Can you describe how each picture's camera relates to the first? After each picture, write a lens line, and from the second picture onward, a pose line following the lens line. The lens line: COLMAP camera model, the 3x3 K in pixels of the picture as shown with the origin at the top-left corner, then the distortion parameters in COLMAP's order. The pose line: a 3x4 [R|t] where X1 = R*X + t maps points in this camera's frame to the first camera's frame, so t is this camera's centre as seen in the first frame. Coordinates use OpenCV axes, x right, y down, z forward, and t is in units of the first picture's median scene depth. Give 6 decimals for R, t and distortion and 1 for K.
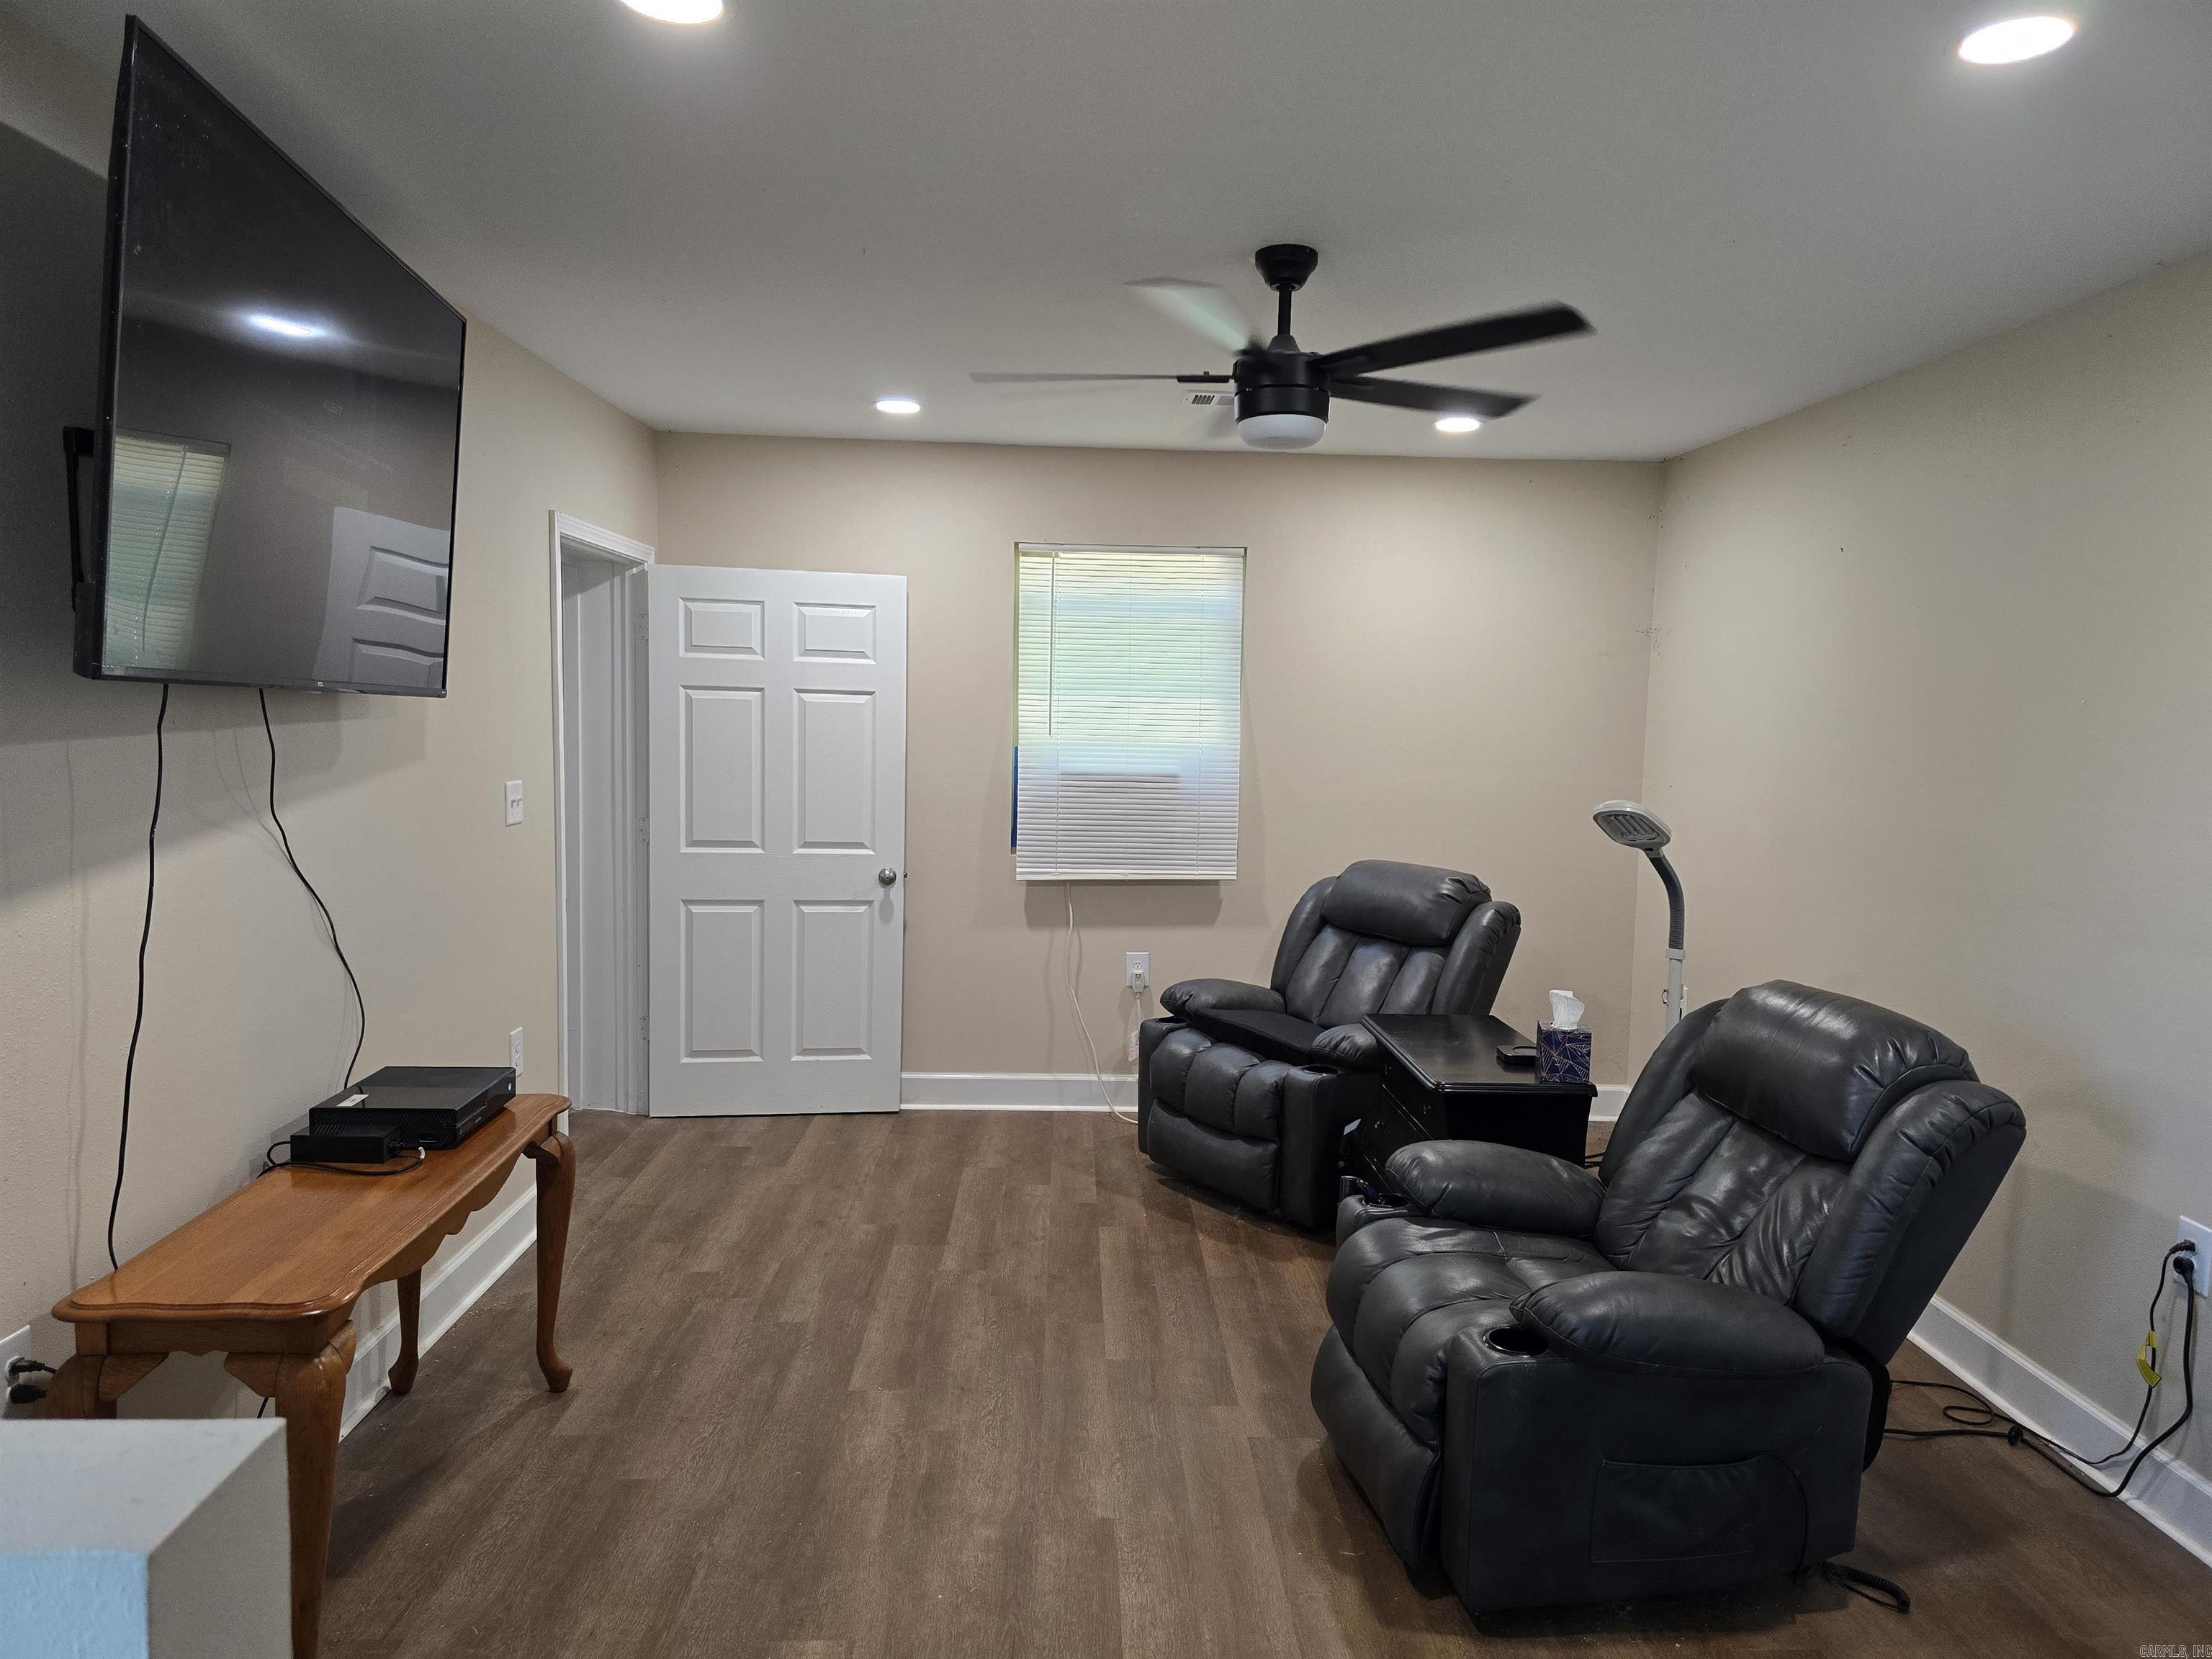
lens RADIAL K [[1496.8, 0, 1113.4], [0, 1496.8, 829.1], [0, 0, 1]] dist [0.057360, -0.051207]
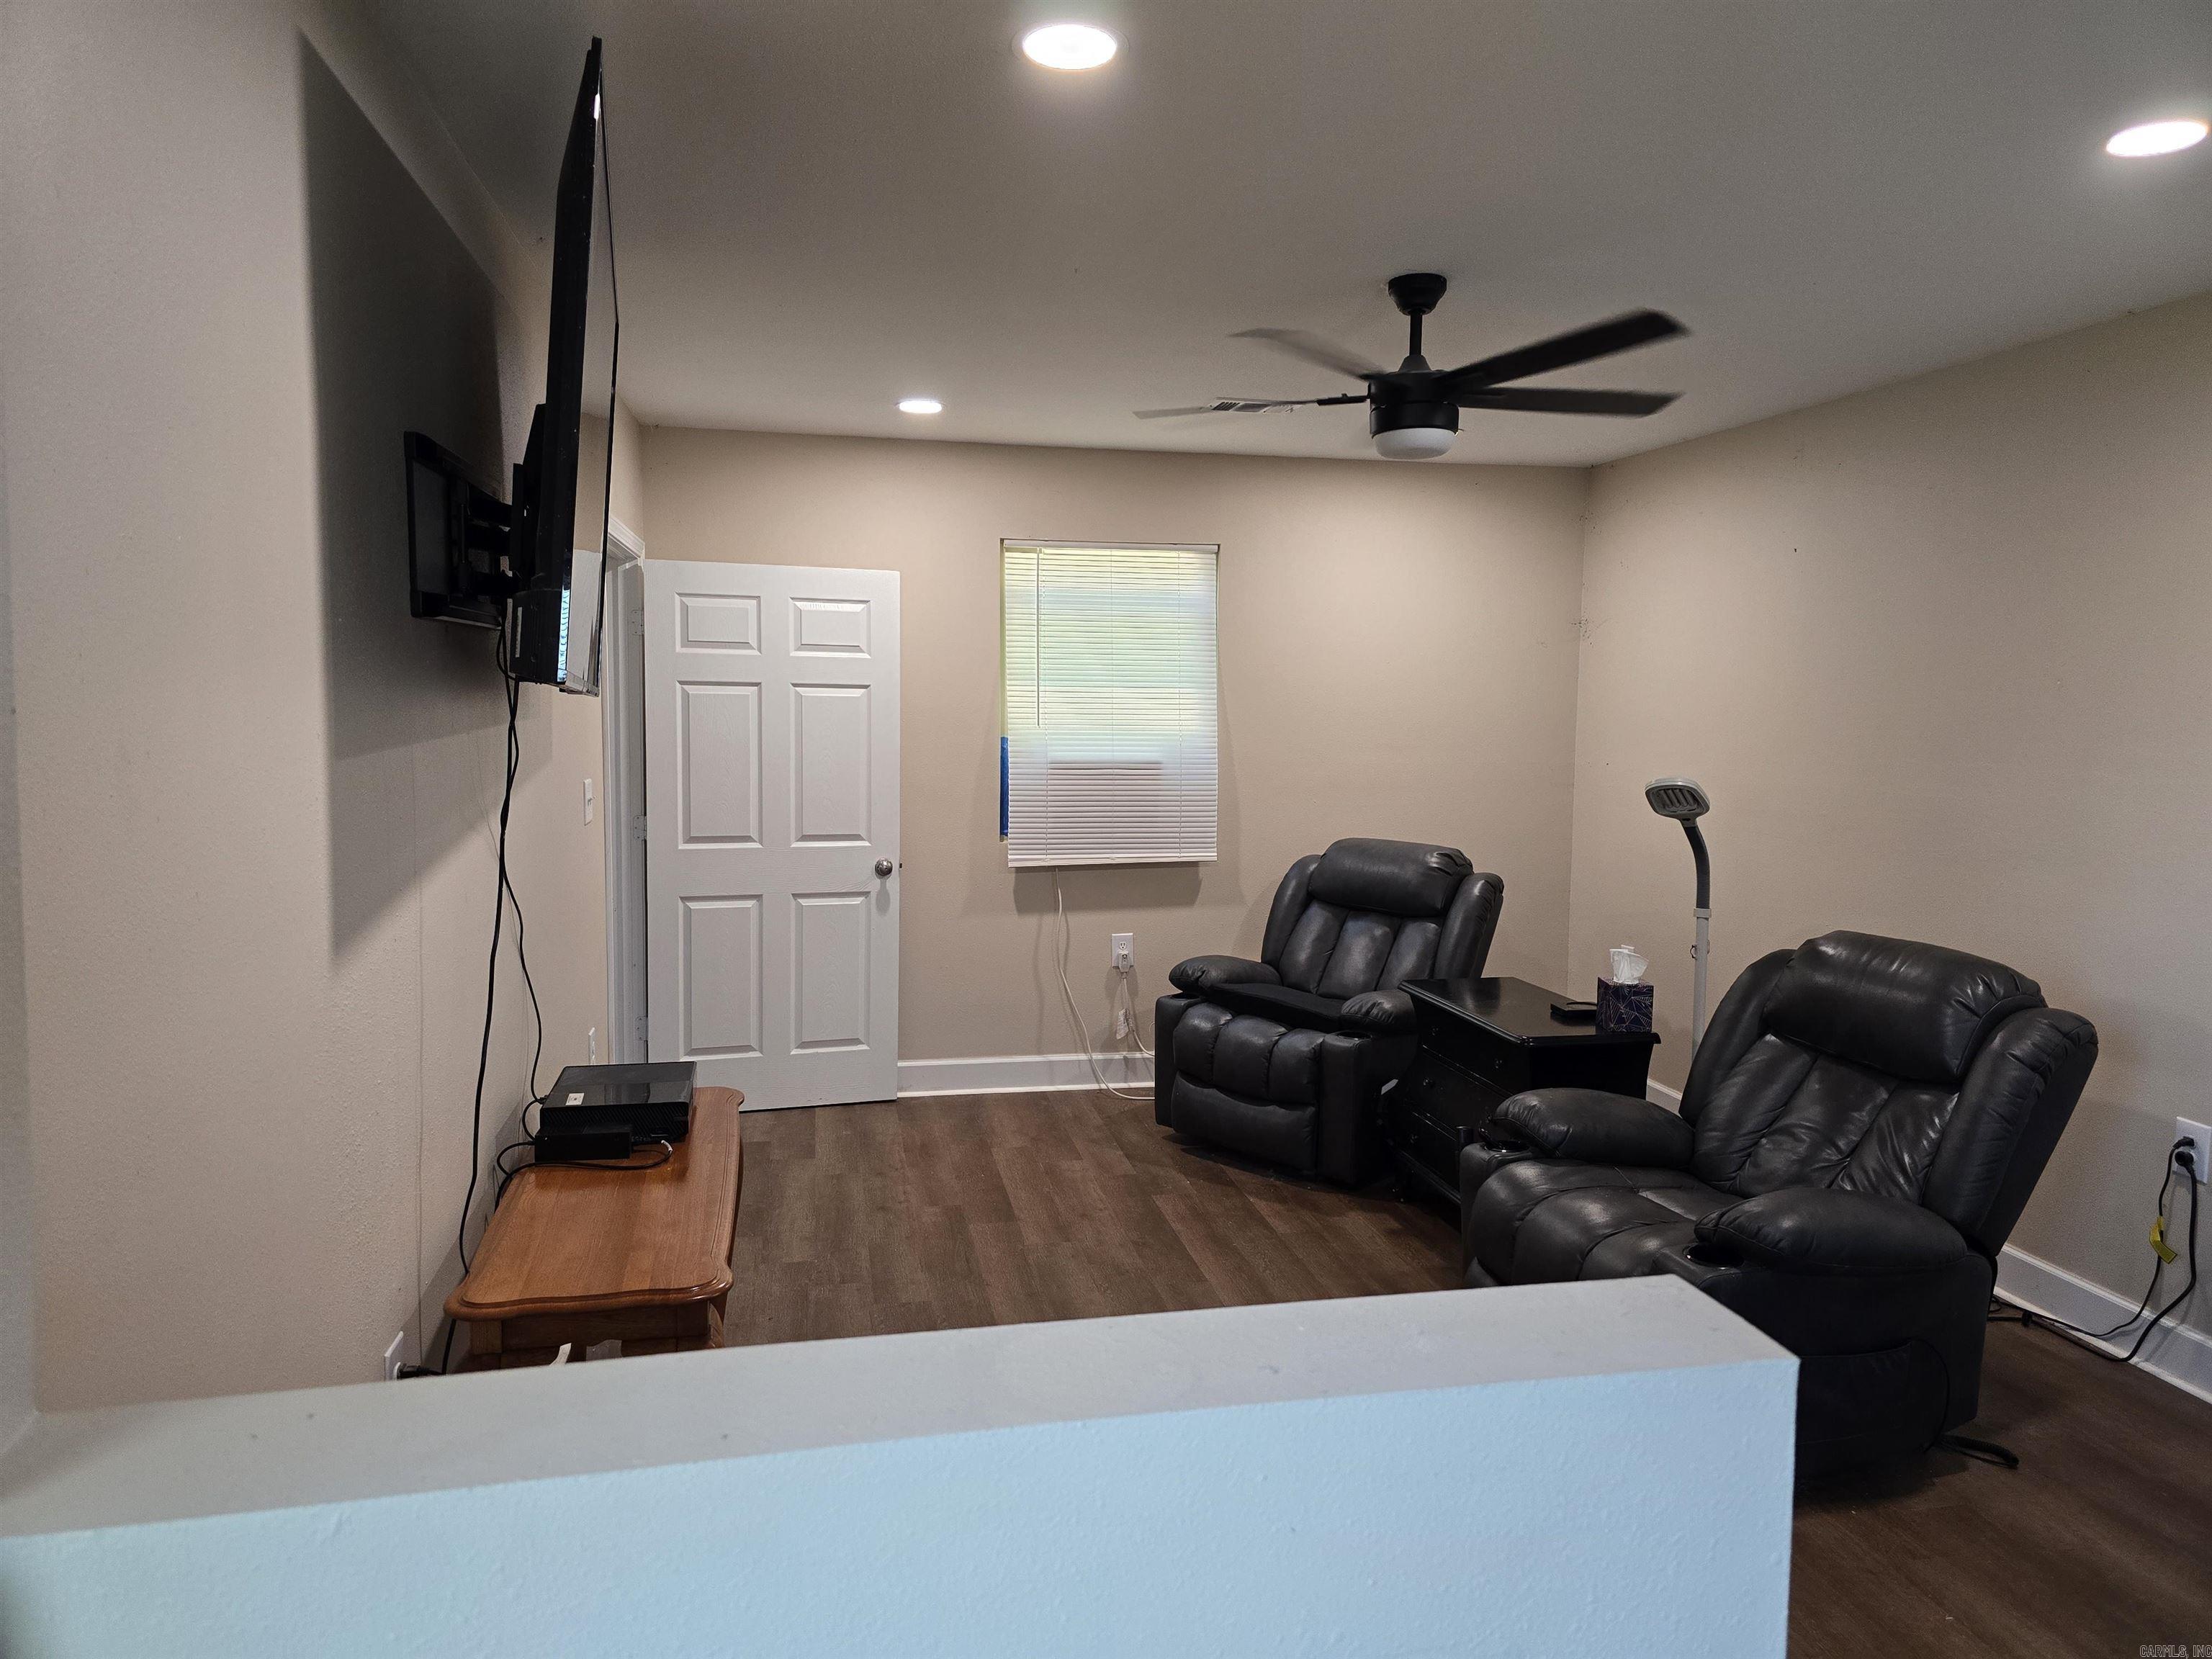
lens RADIAL K [[1491.7, 0, 1103.5], [0, 1491.7, 802.1], [0, 0, 1]] dist [0.052920, -0.045425]
pose [[0.987878, -0.022571, 0.153585, -0.196272], [0.024215, 0.999668, -0.008844, 0.000044], [-0.153335, 0.012456, 0.988096, -0.024684]]
